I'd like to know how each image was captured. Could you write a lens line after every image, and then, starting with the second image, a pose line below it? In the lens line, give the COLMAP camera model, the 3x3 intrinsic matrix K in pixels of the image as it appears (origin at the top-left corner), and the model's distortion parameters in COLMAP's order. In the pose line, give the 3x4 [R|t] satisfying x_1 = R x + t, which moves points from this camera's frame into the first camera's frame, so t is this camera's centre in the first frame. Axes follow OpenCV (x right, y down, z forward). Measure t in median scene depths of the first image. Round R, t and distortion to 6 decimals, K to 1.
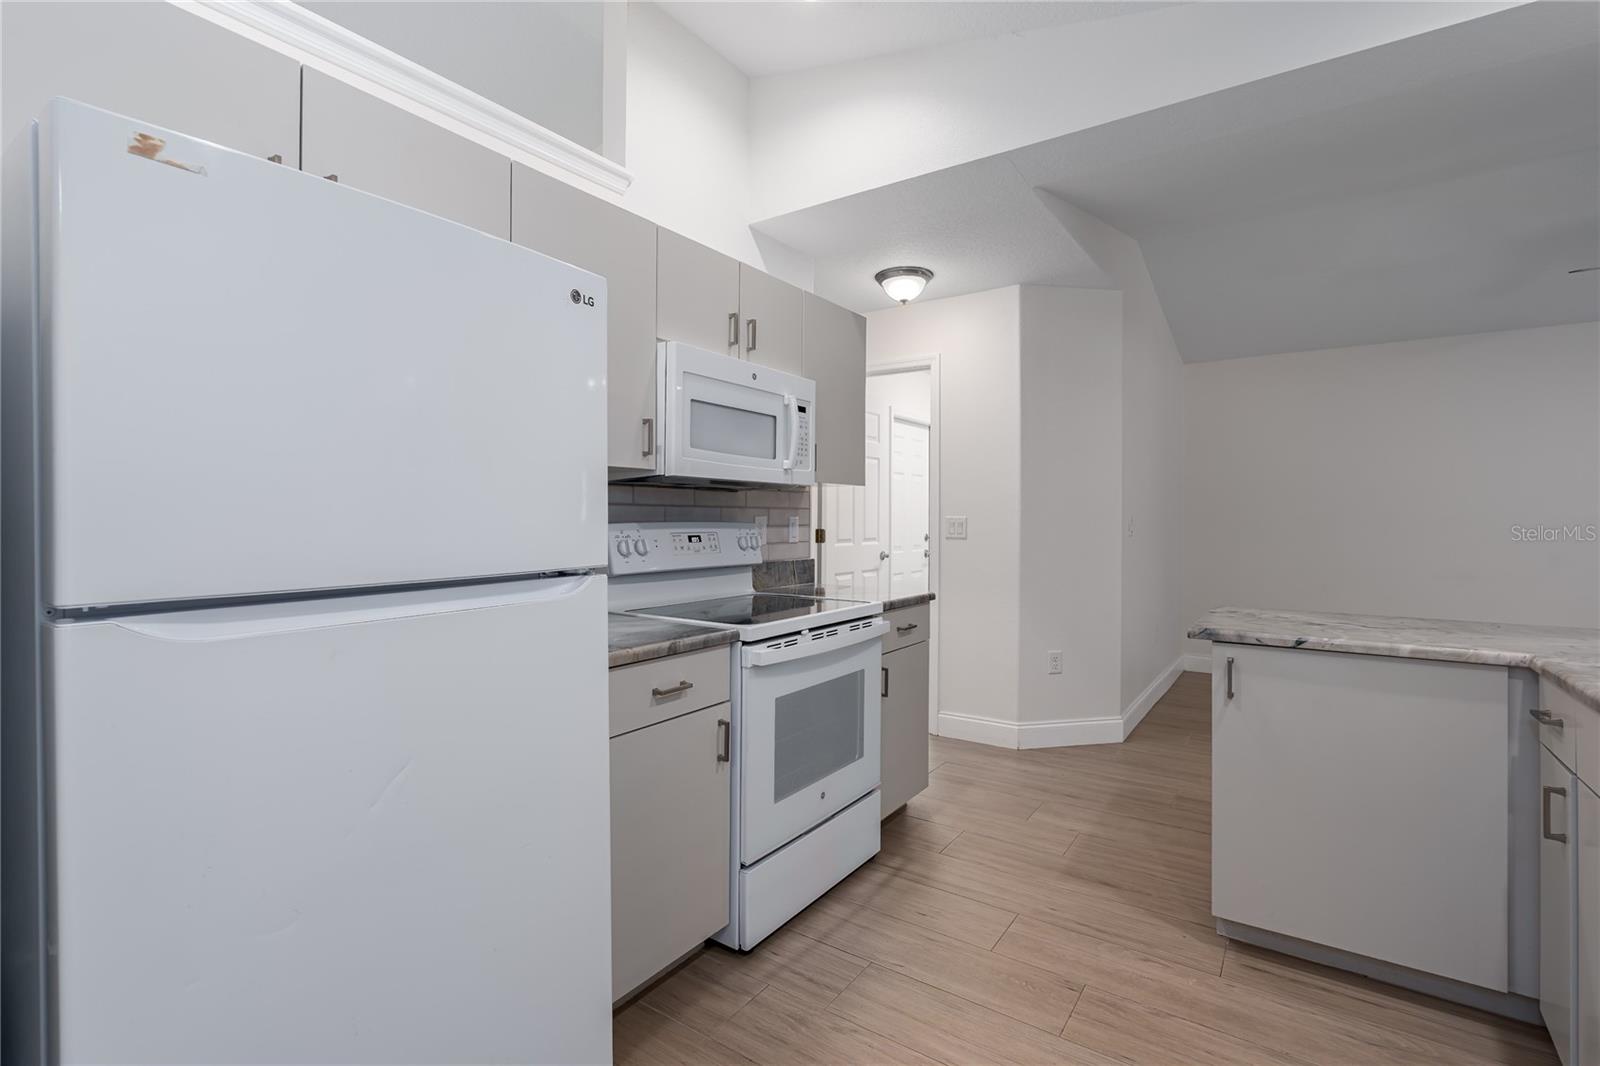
lens RADIAL K [[741.2, 0, 812.7], [0, 741.2, 519.0], [0, 0, 1]] dist [-0.002728, 0.000153]
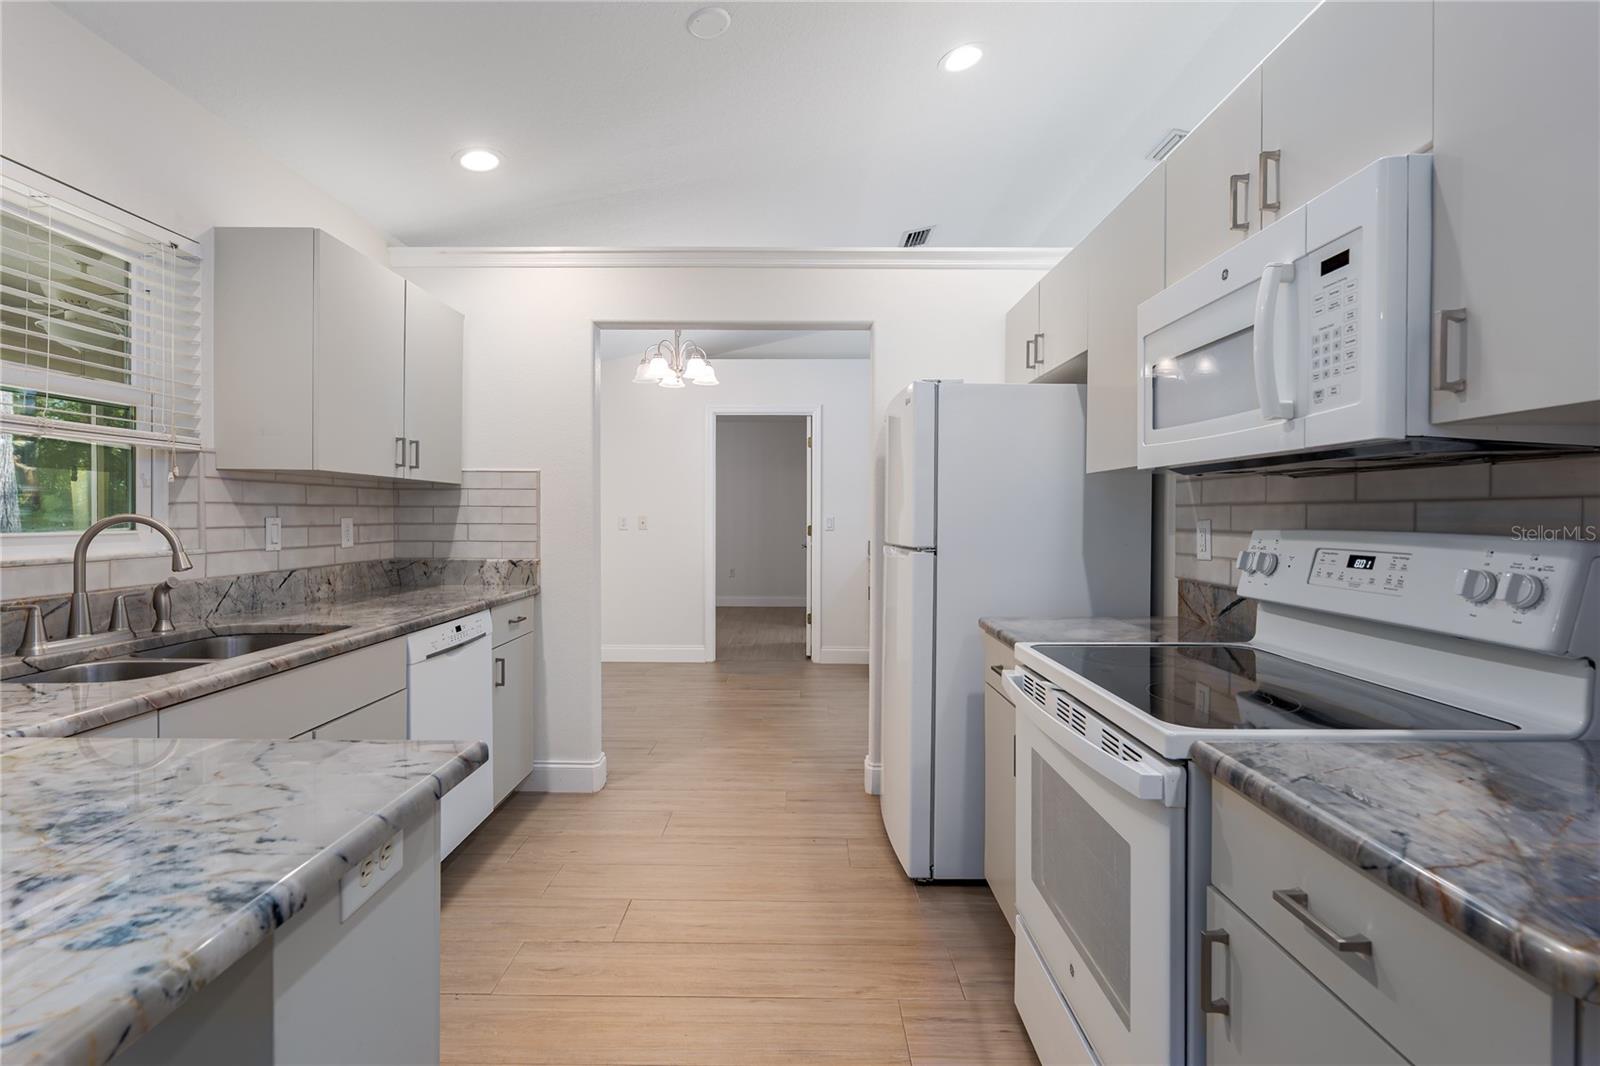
lens RADIAL K [[741.2, 0, 790.3], [0, 741.2, 526.3], [0, 0, 1]] dist [-0.002728, 0.000153]
pose [[-0.836792, 0.002272, -0.547516, 0.540561], [-0.005529, 0.999905, 0.012600, -0.004352], [0.547493, 0.013571, -0.836700, 1.363272]]
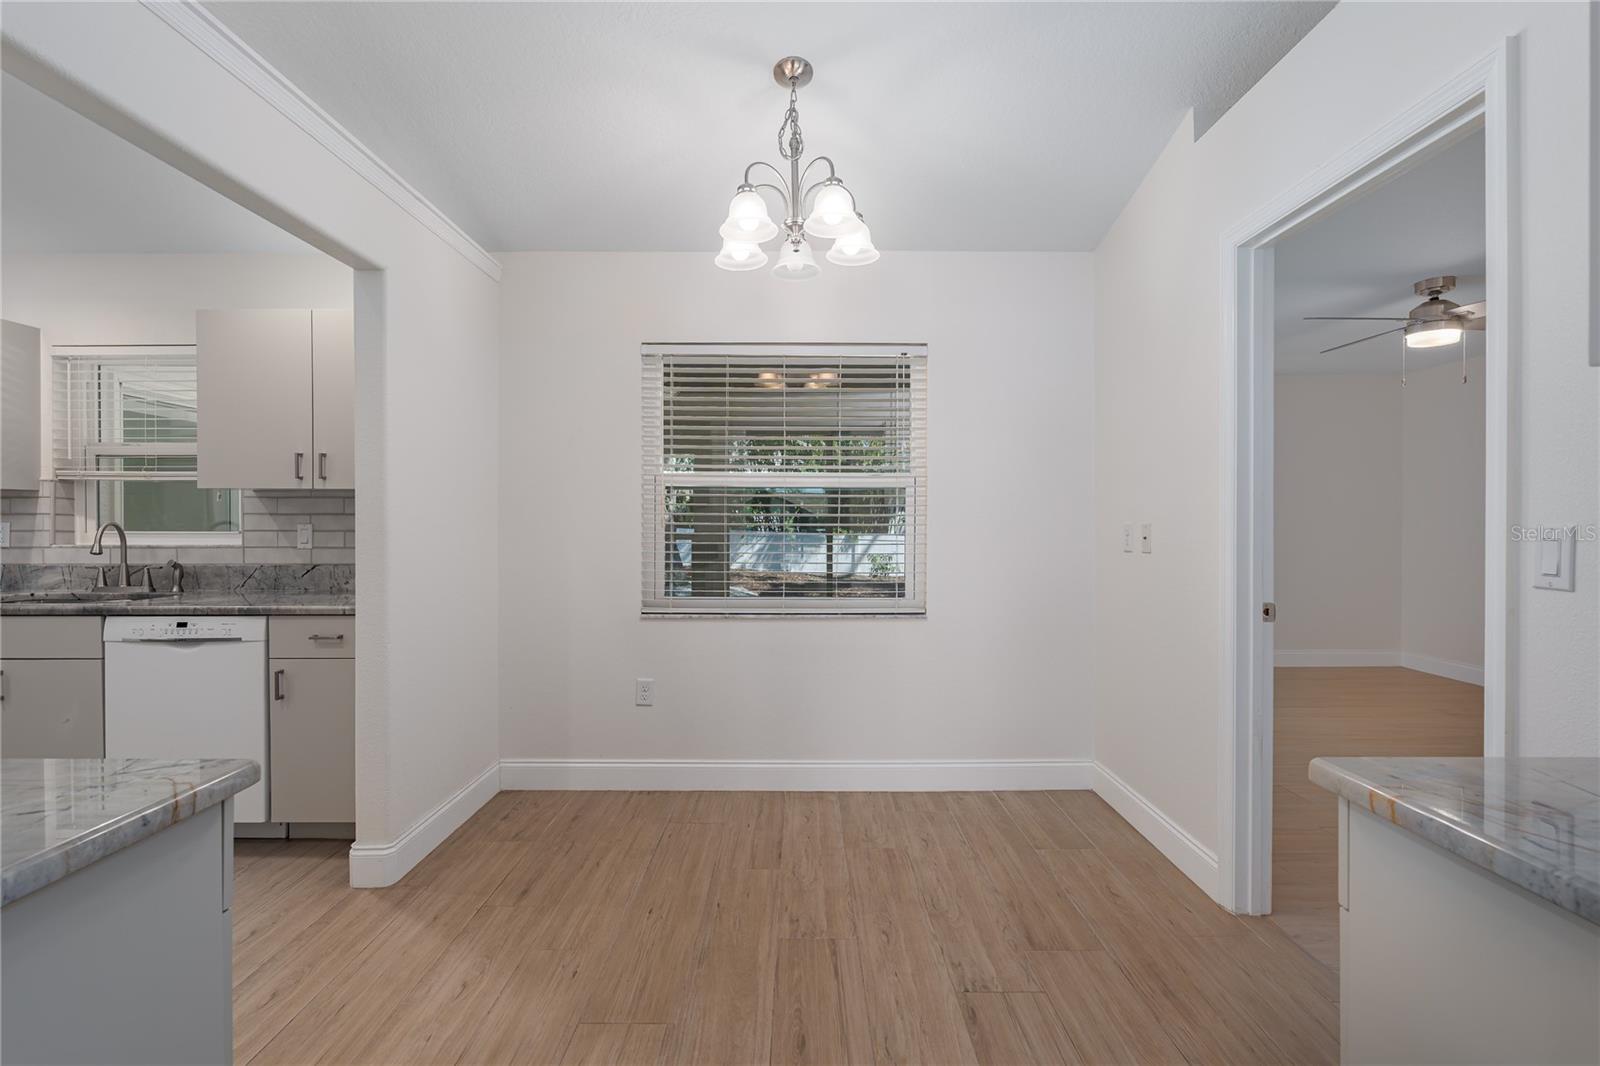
lens RADIAL K [[741.2, 0, 799.0], [0, 741.2, 523.2], [0, 0, 1]] dist [-0.002728, 0.000153]
pose [[-0.563407, -0.005682, 0.826160, -1.154894], [-0.002992, 0.999984, 0.004836, -0.010770], [-0.826174, 0.000253, -0.563415, 0.069445]]
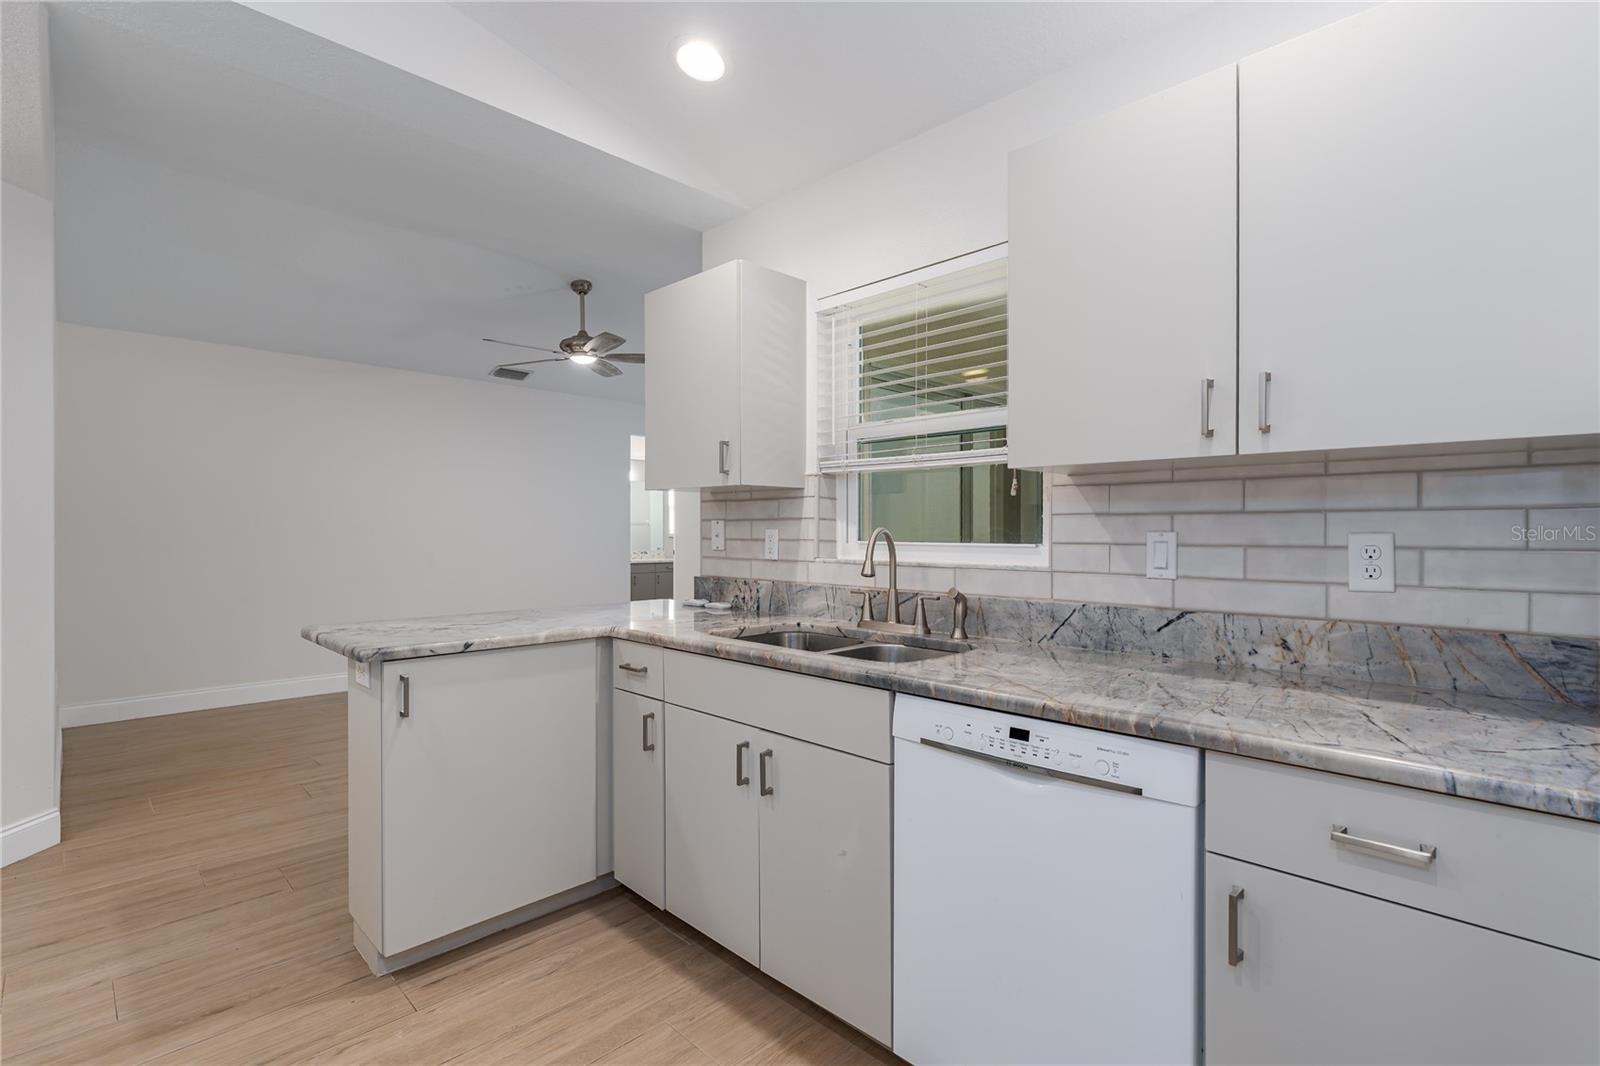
lens RADIAL K [[741.2, 0, 809.1], [0, 741.2, 530.8], [0, 0, 1]] dist [-0.002728, 0.000153]
pose [[0.173341, -0.001712, 0.984860, -0.238711], [-0.004475, 0.999987, 0.002526, -0.001020], [-0.984852, -0.004845, 0.173331, 0.278514]]
